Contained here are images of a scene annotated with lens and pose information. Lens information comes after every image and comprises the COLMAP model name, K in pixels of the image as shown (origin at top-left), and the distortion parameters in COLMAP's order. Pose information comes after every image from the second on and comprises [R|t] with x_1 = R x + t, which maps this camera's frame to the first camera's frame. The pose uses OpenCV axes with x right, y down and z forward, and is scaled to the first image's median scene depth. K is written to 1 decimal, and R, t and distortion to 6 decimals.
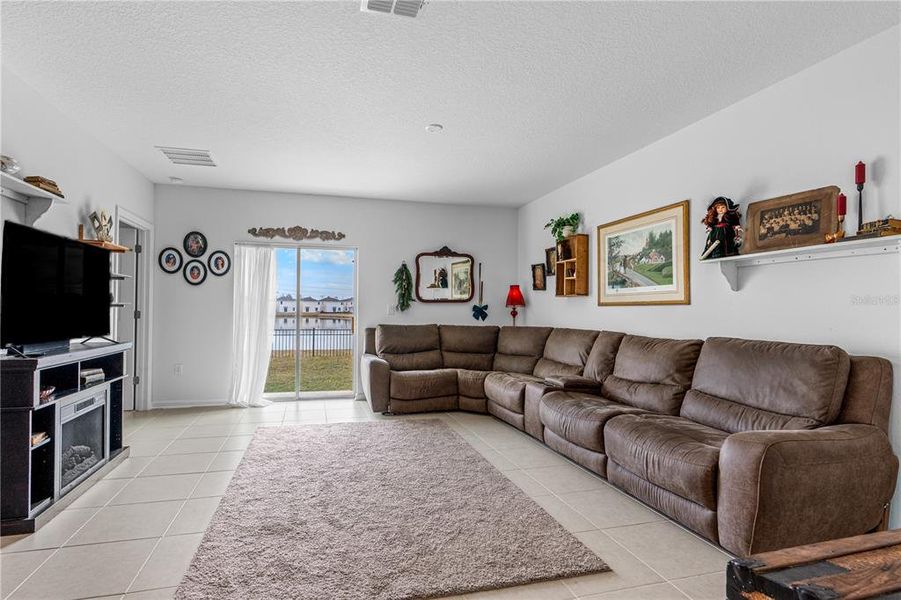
lens RADIAL K [[430.9, 0, 419.9], [0, 430.9, 309.3], [0, 0, 1]] dist [-0.002635, -0.000158]
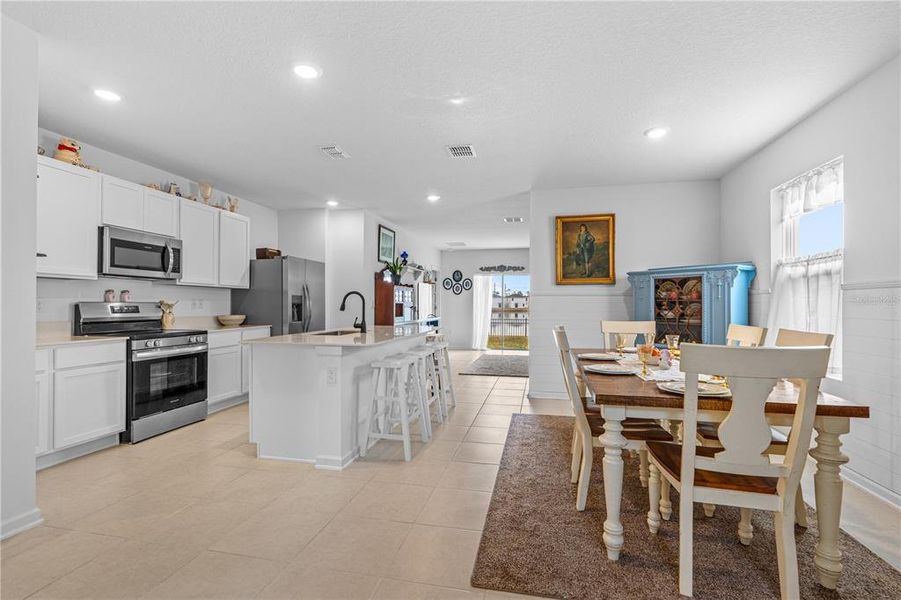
lens RADIAL K [[406.2, 0, 454.4], [0, 406.2, 303.9], [0, 0, 1]] dist [-0.004708, -0.000184]
pose [[0.898094, -0.005818, -0.439766, 0.396129], [0.004447, 0.999982, -0.004148, 0.001072], [0.439782, 0.001770, 0.898103, -0.913363]]
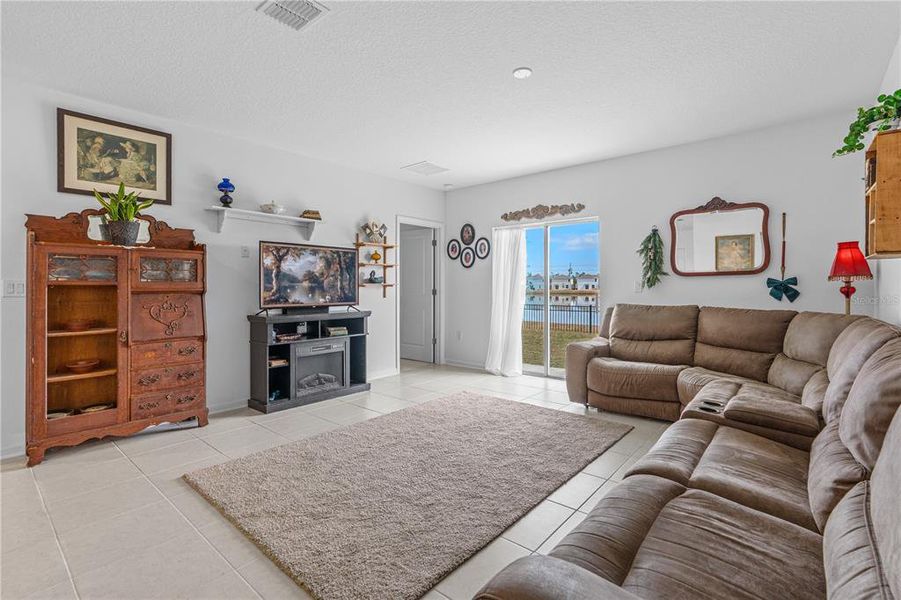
lens RADIAL K [[420.5, 0, 451.2], [0, 420.5, 286.4], [0, 0, 1]] dist [-0.002517, -0.000046]
pose [[0.583382, -0.009881, -0.812138, 0.425957], [0.008523, 0.999945, -0.006043, 0.003451], [0.812153, -0.003396, 0.583434, 0.269626]]
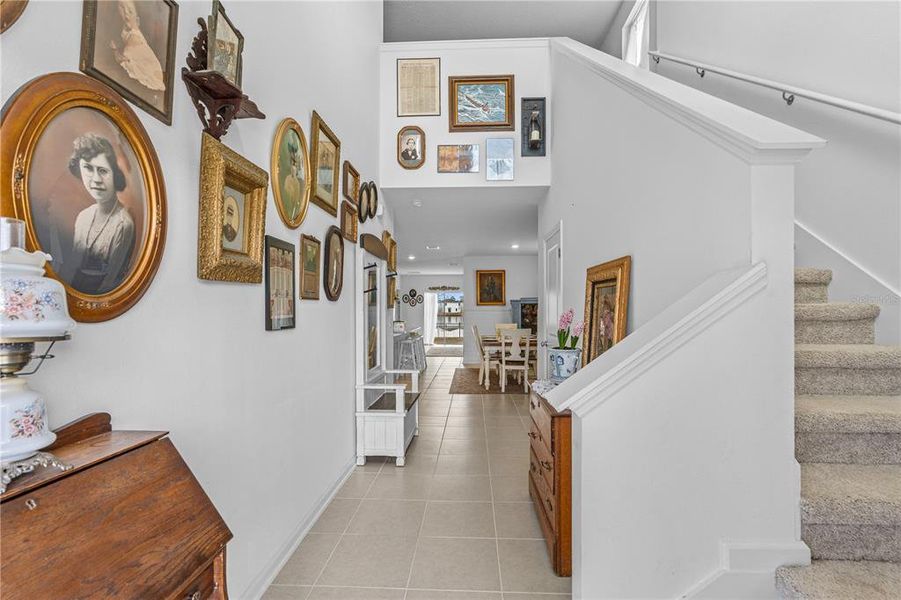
lens RADIAL K [[406.2, 0, 454.4], [0, 406.2, 303.9], [0, 0, 1]] dist [-0.004708, -0.000184]
pose [[0.957872, -0.011044, -0.286985, 0.638804], [0.007329, 0.999875, -0.014018, -0.029424], [0.287104, 0.011324, 0.957833, -1.804786]]
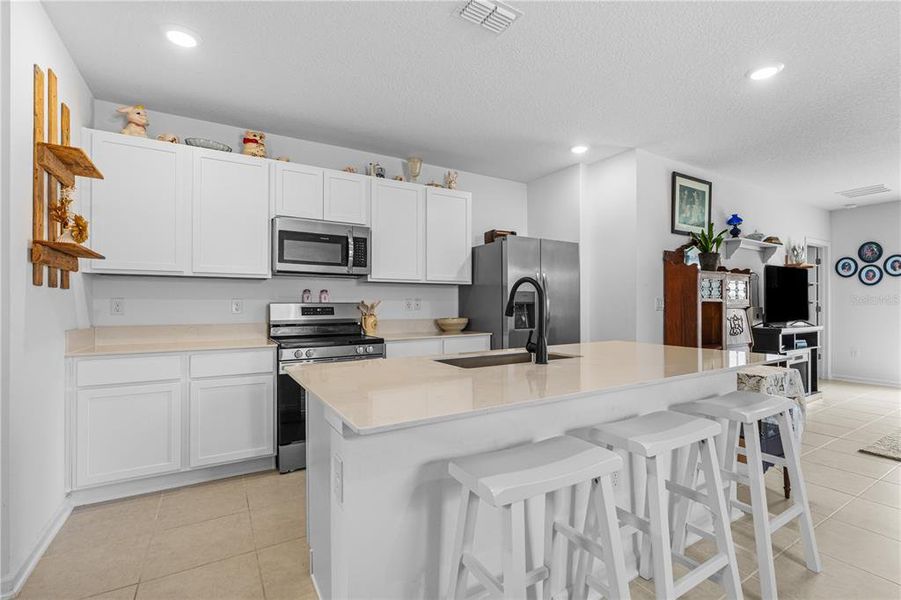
lens RADIAL K [[406.2, 0, 454.4], [0, 406.2, 303.9], [0, 0, 1]] dist [-0.004708, -0.000184]
pose [[0.297656, -0.011350, -0.954606, 0.229828], [0.005730, 0.999933, -0.010102, 0.001949], [0.954656, -0.002463, 0.297701, -0.487271]]
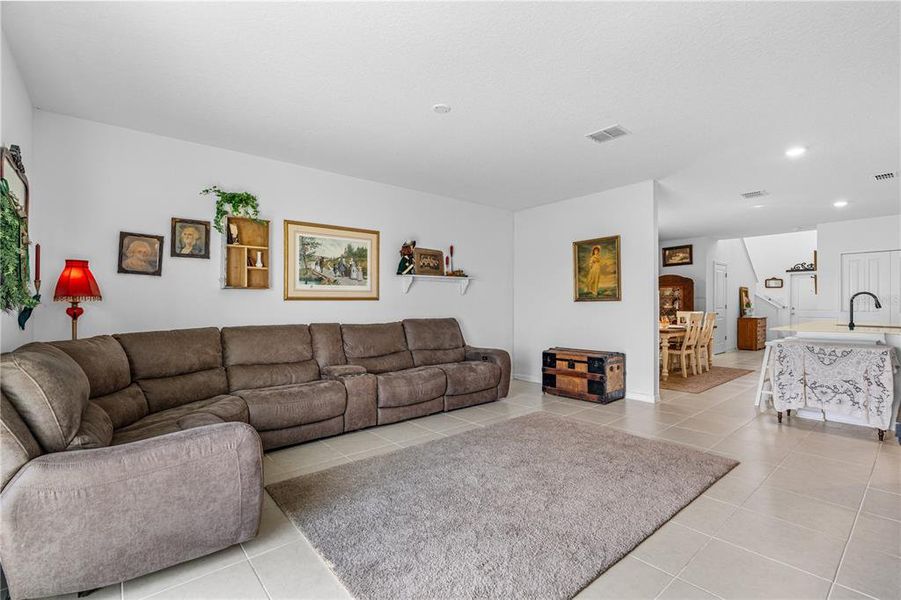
lens RADIAL K [[406.2, 0, 454.4], [0, 406.2, 303.9], [0, 0, 1]] dist [-0.004708, -0.000184]
pose [[-0.440025, -0.005967, 0.897966, -0.520894], [-0.001191, 0.999981, 0.006062, -0.004649], [-0.897985, 0.001598, -0.440024, 0.922368]]
